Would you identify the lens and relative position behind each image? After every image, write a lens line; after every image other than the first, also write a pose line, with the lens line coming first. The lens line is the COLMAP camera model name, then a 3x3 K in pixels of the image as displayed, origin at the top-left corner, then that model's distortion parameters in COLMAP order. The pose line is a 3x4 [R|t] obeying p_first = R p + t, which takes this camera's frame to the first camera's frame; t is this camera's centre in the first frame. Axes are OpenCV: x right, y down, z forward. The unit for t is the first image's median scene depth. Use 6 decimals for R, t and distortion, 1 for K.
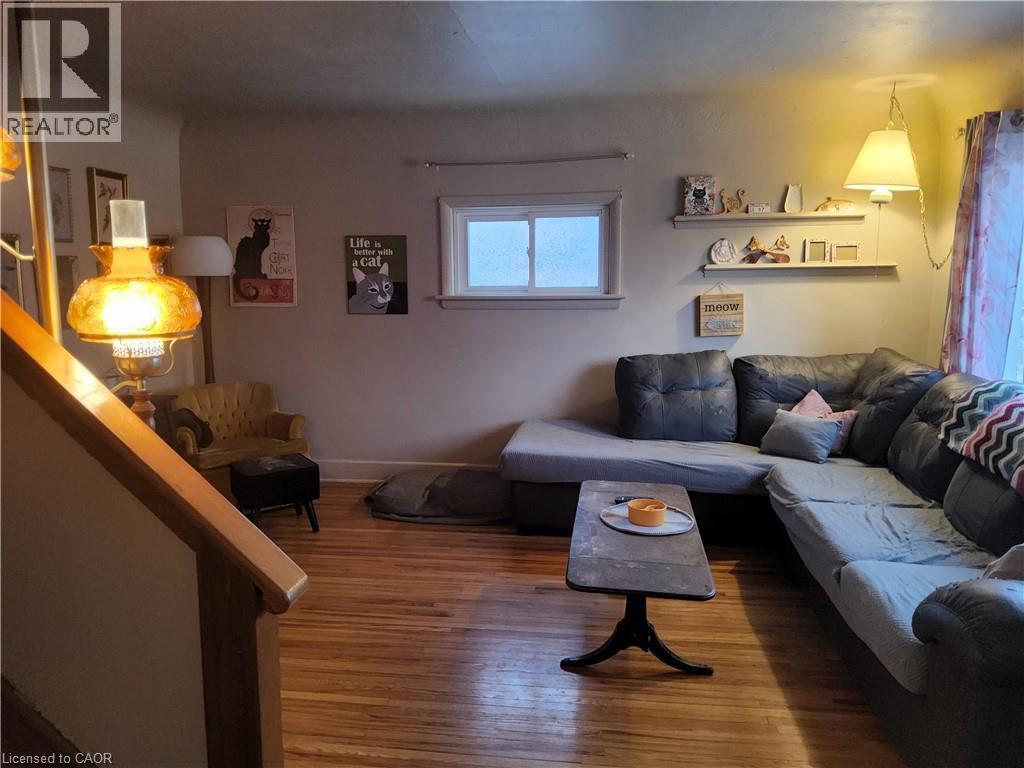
lens RADIAL K [[768.1, 0, 499.9], [0, 768.1, 388.7], [0, 0, 1]] dist [0.100087, -0.195016]
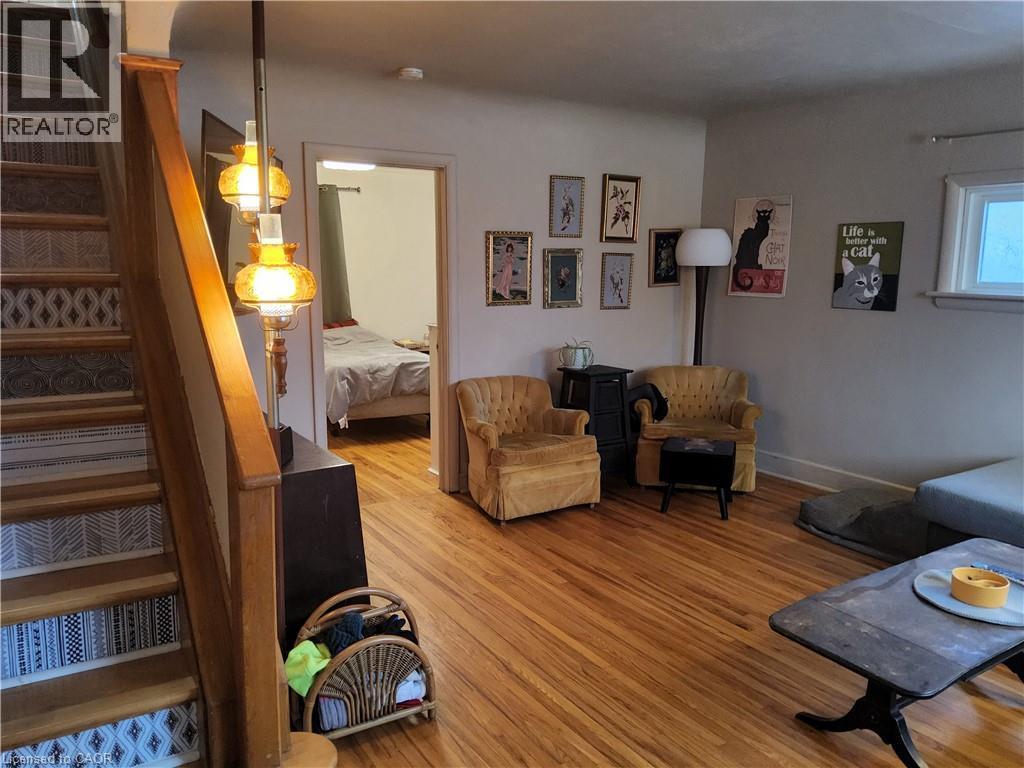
lens RADIAL K [[768.1, 0, 499.9], [0, 768.1, 388.7], [0, 0, 1]] dist [0.100087, -0.195016]
pose [[0.646562, 0.134338, -0.750940, 0.266447], [-0.124676, 0.989745, 0.069712, -0.016155], [0.752604, 0.048551, 0.656681, 0.089826]]
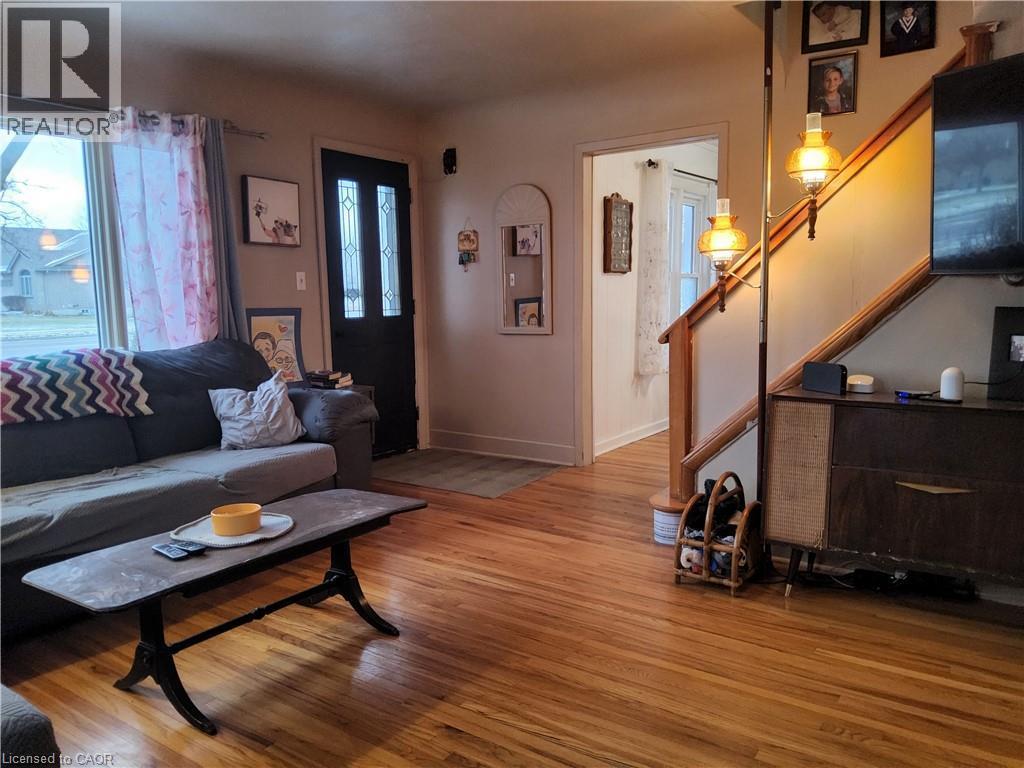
lens RADIAL K [[768.1, 0, 499.9], [0, 768.1, 388.7], [0, 0, 1]] dist [0.100087, -0.195016]
pose [[-0.891451, -0.029782, 0.452137, -0.257744], [0.096603, 0.962405, 0.253859, -0.093184], [-0.442699, 0.269980, -0.855060, 0.953337]]
